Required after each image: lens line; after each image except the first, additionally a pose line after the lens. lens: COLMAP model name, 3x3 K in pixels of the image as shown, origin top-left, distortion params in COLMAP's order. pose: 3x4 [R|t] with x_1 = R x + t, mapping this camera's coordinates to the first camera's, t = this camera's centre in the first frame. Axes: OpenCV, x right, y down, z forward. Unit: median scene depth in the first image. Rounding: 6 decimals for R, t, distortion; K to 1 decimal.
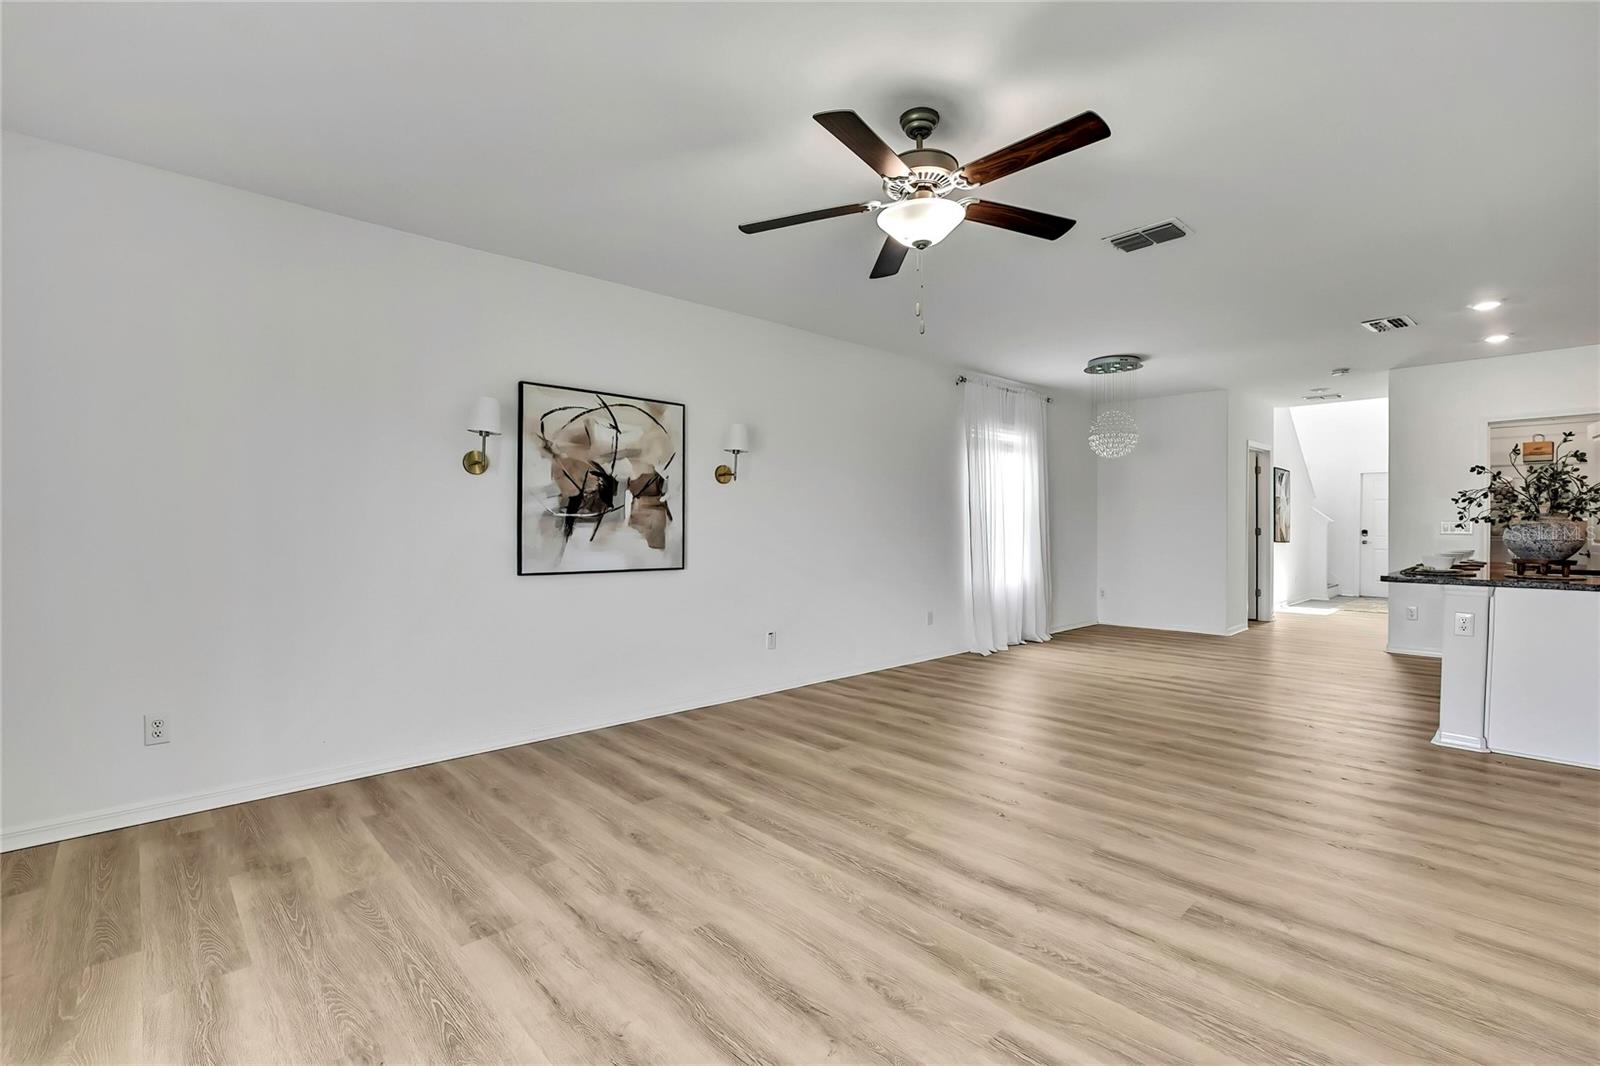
lens RADIAL K [[716.8, 0, 836.2], [0, 716.8, 532.0], [0, 0, 1]] dist [-0.010403, 0.000102]
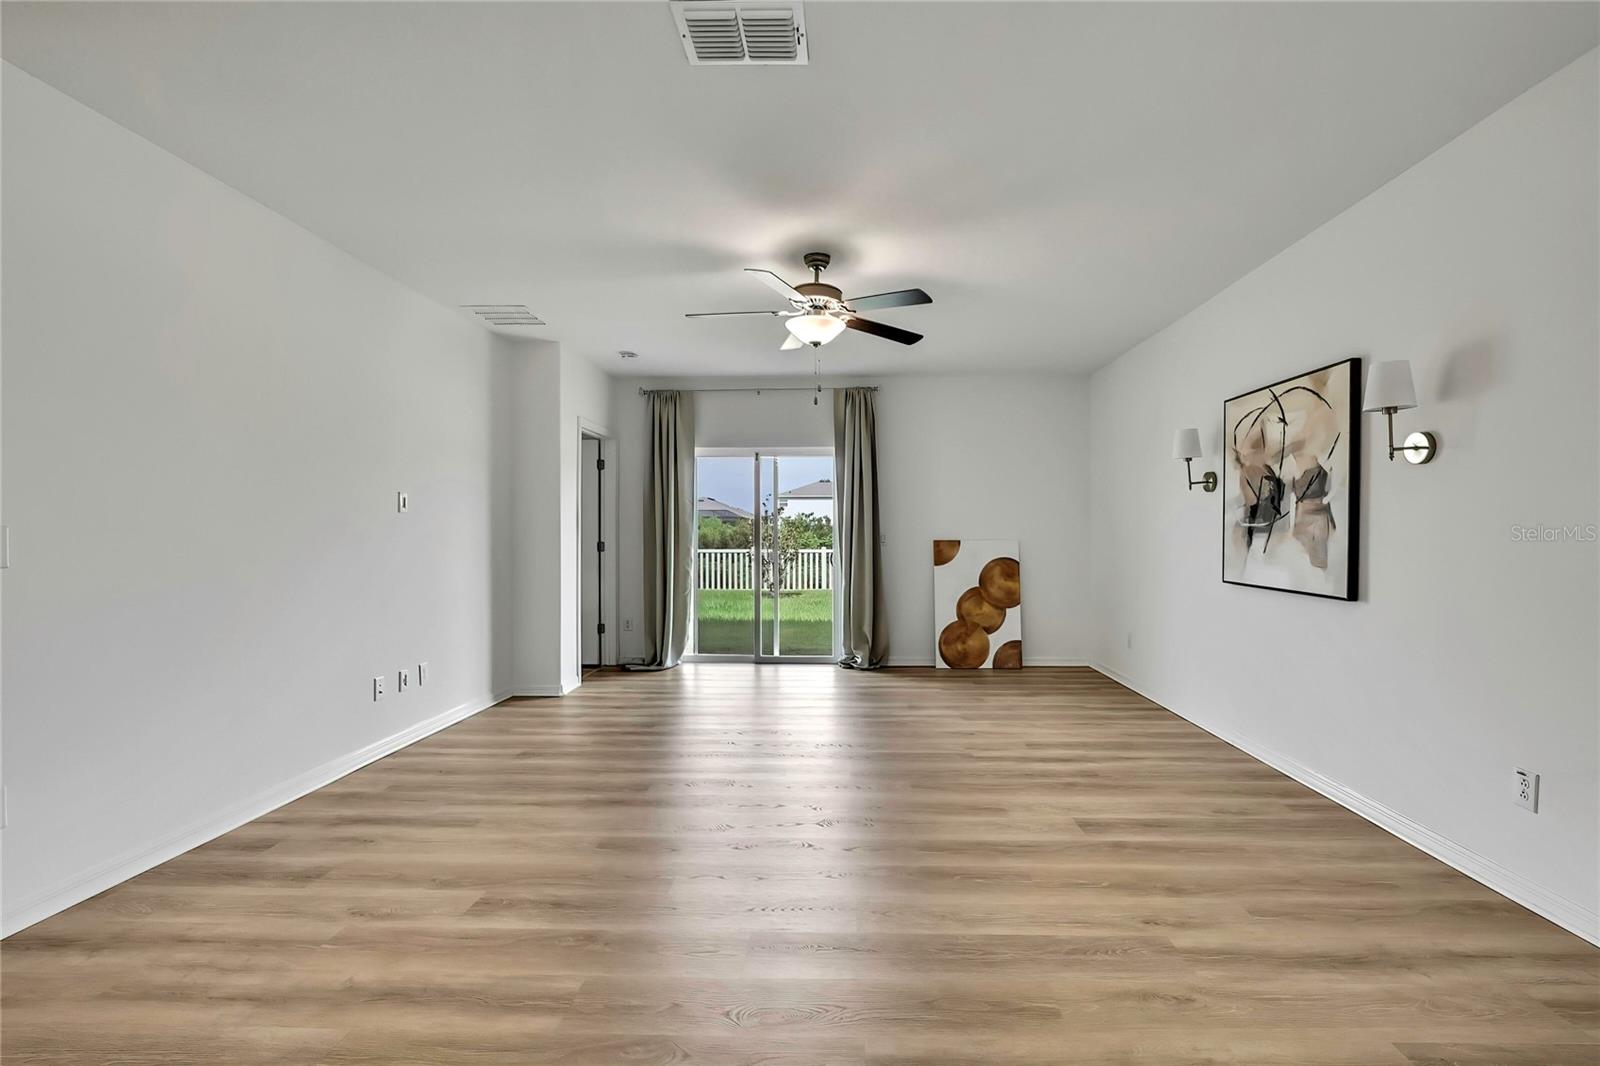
lens RADIAL K [[716.8, 0, 836.2], [0, 716.8, 532.0], [0, 0, 1]] dist [-0.010403, 0.000102]
pose [[-0.713217, 0.002198, -0.700940, 0.677900], [-0.002947, 0.999977, 0.006135, -0.017886], [0.700937, 0.006441, -0.713194, 1.266753]]
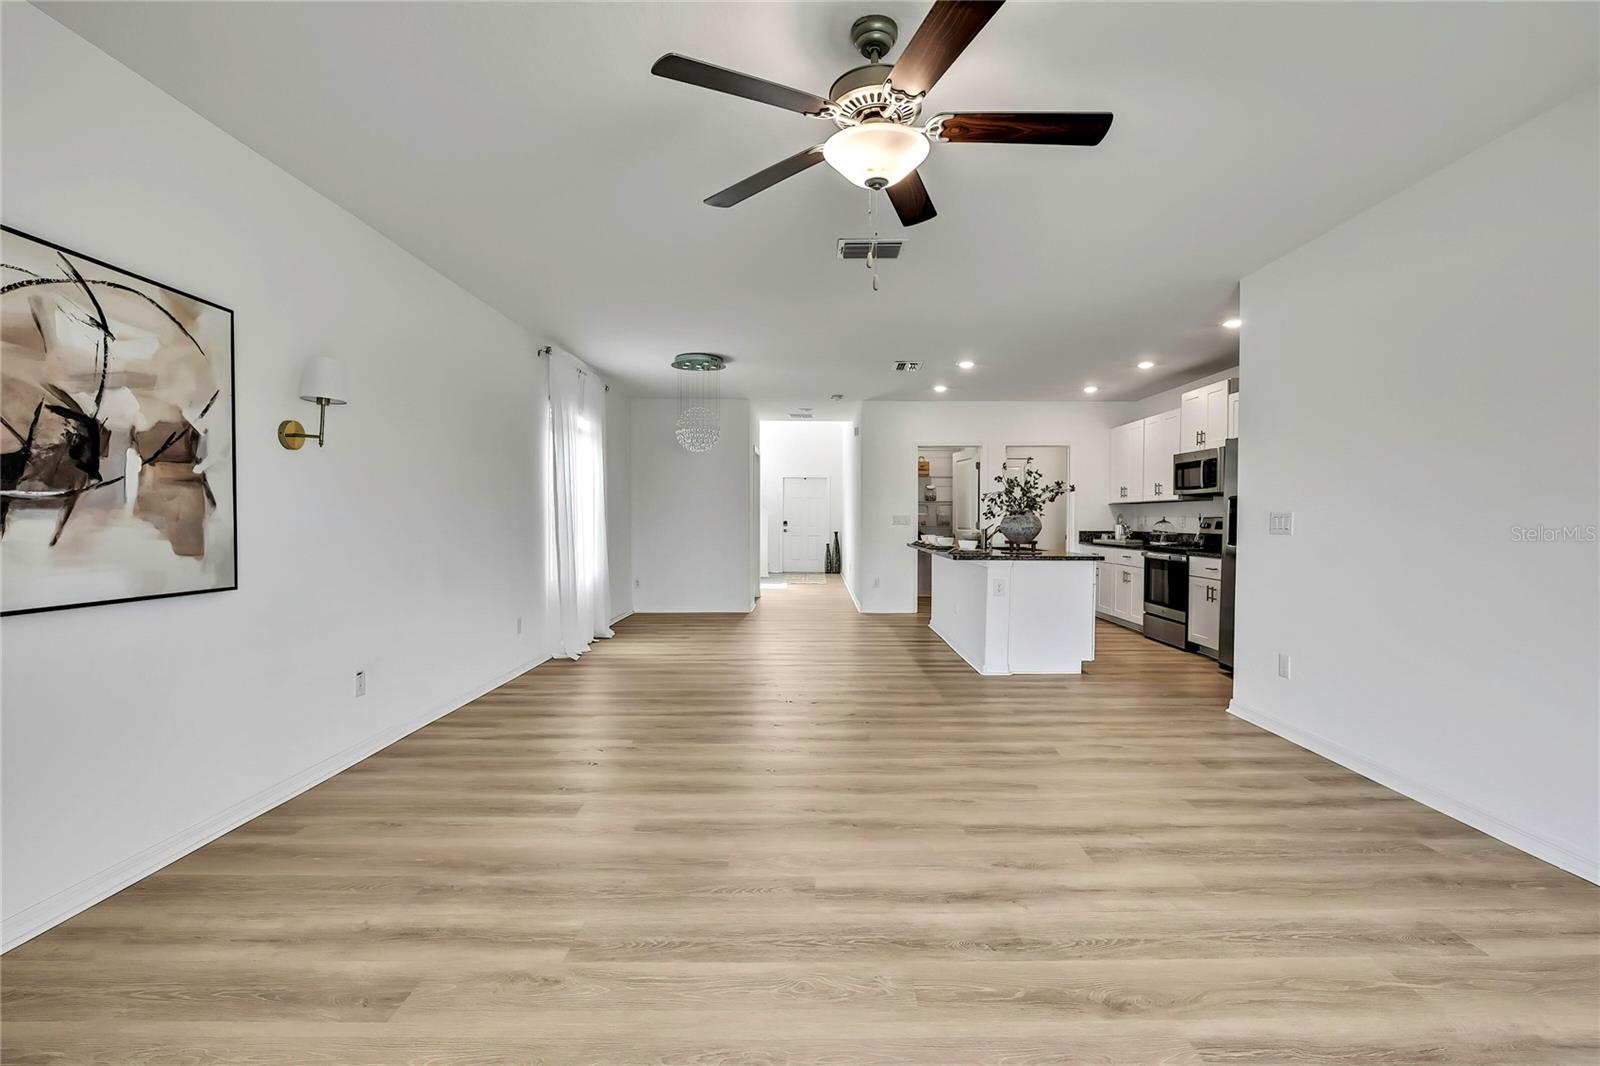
lens RADIAL K [[673.2, 0, 823.0], [0, 673.2, 534.3], [0, 0, 1]] dist [-0.009318, -0.000092]
pose [[0.696063, -0.015602, 0.717811, -0.301460], [0.004193, 0.999835, 0.017667, -0.001378], [-0.717969, -0.009287, 0.696014, 0.295892]]
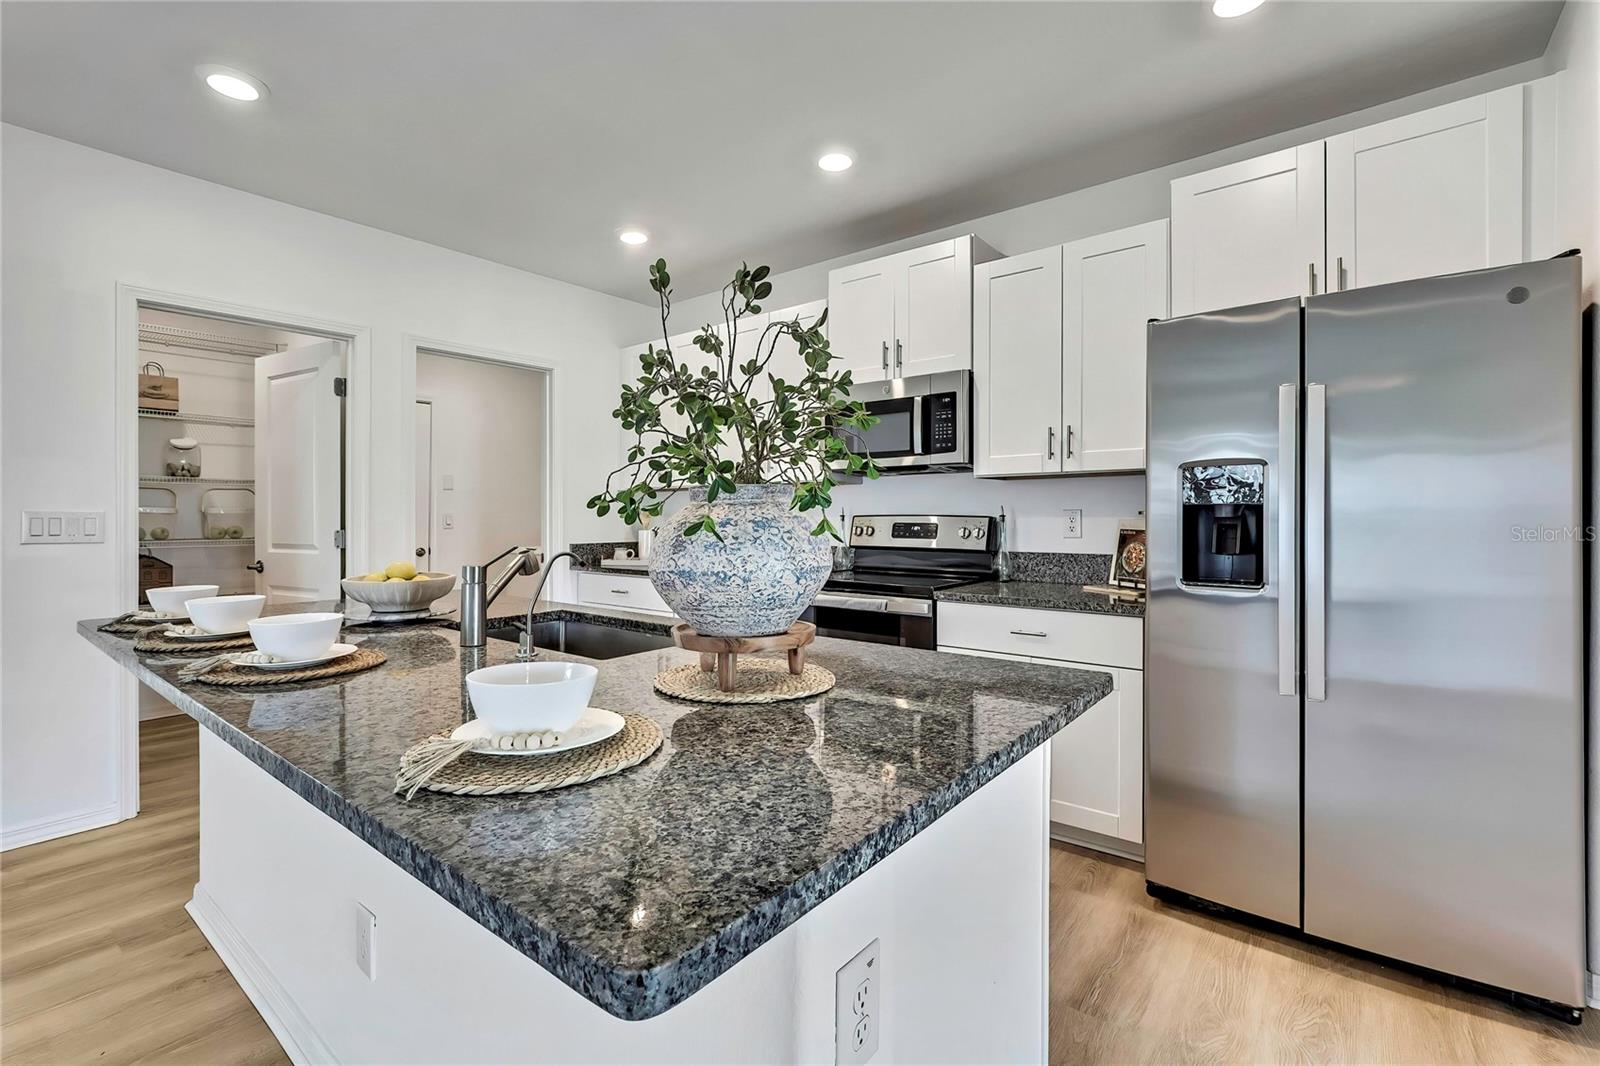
lens RADIAL K [[679.6, 0, 802.7], [0, 679.6, 529.2], [0, 0, 1]] dist [-0.026846, -0.000071]
pose [[-0.132113, -0.019330, 0.991046, 0.659065], [0.013366, 0.999684, 0.021281, -0.011460], [-0.991145, 0.016058, -0.131813, 0.957580]]
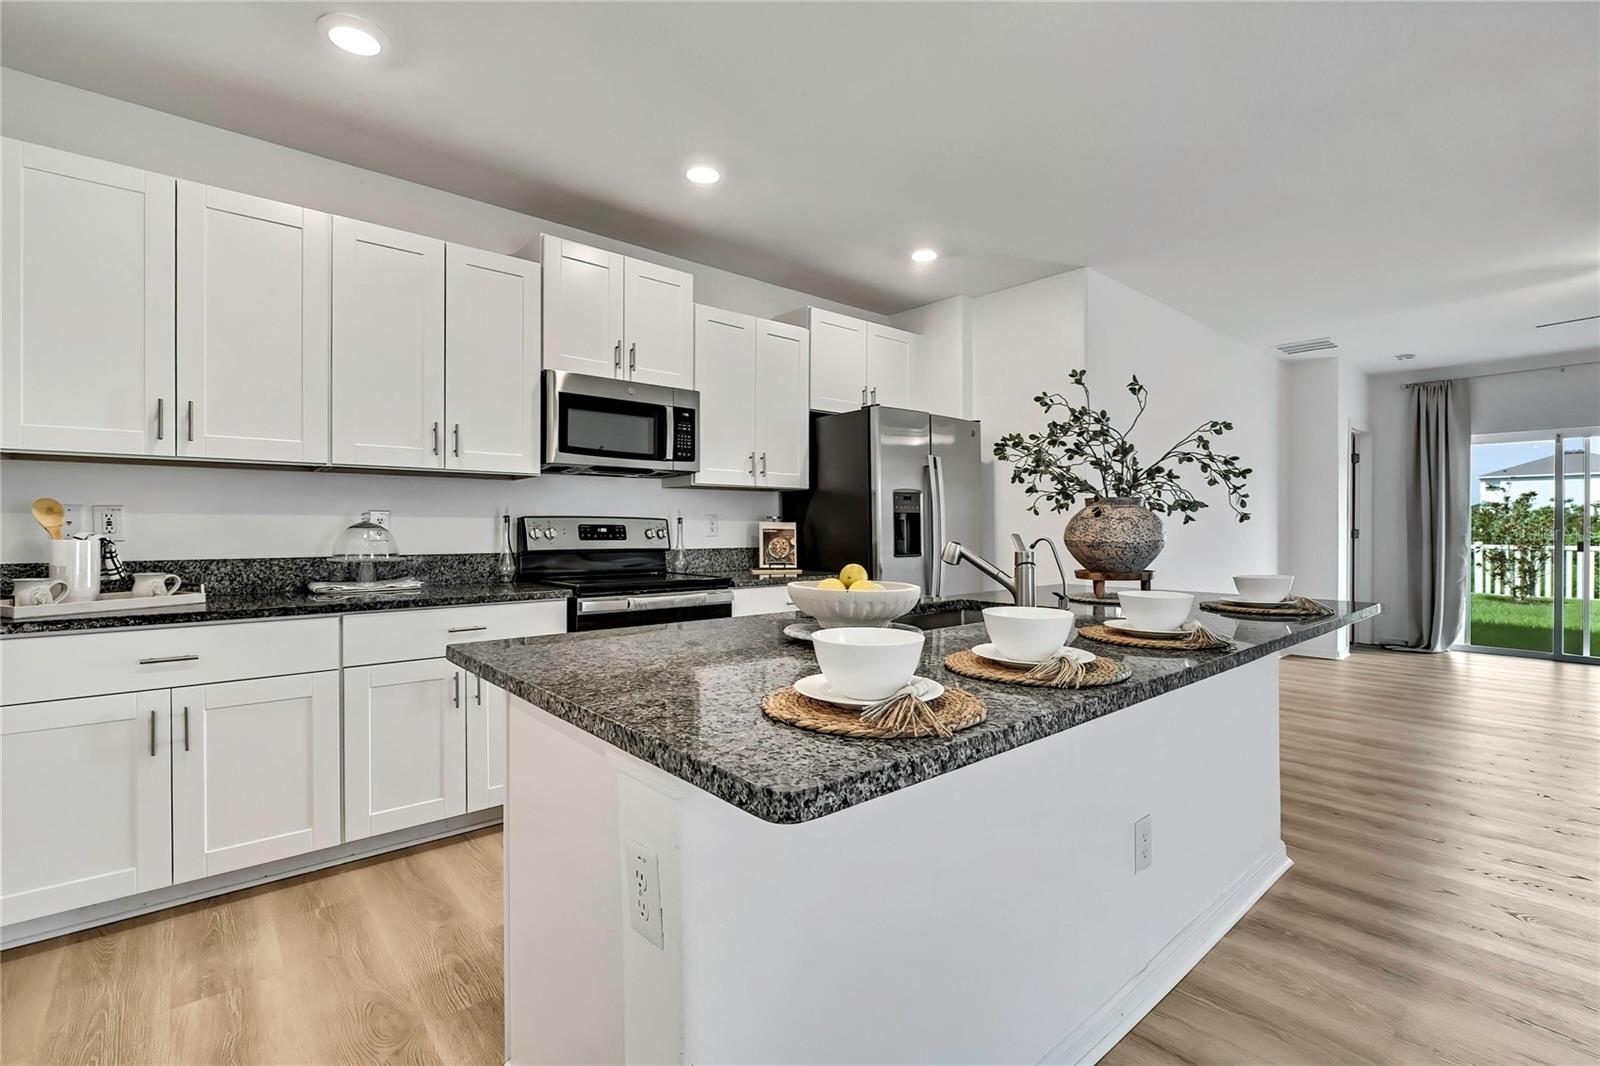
lens RADIAL K [[717.0, 0, 802.2], [0, 717.0, 530.9], [0, 0, 1]] dist [-0.012417, -0.000222]
pose [[-0.998106, -0.001352, 0.061495, 1.166818], [-0.000453, 0.999893, 0.014635, -0.004991], [-0.061508, 0.014580, -0.998000, 1.571125]]
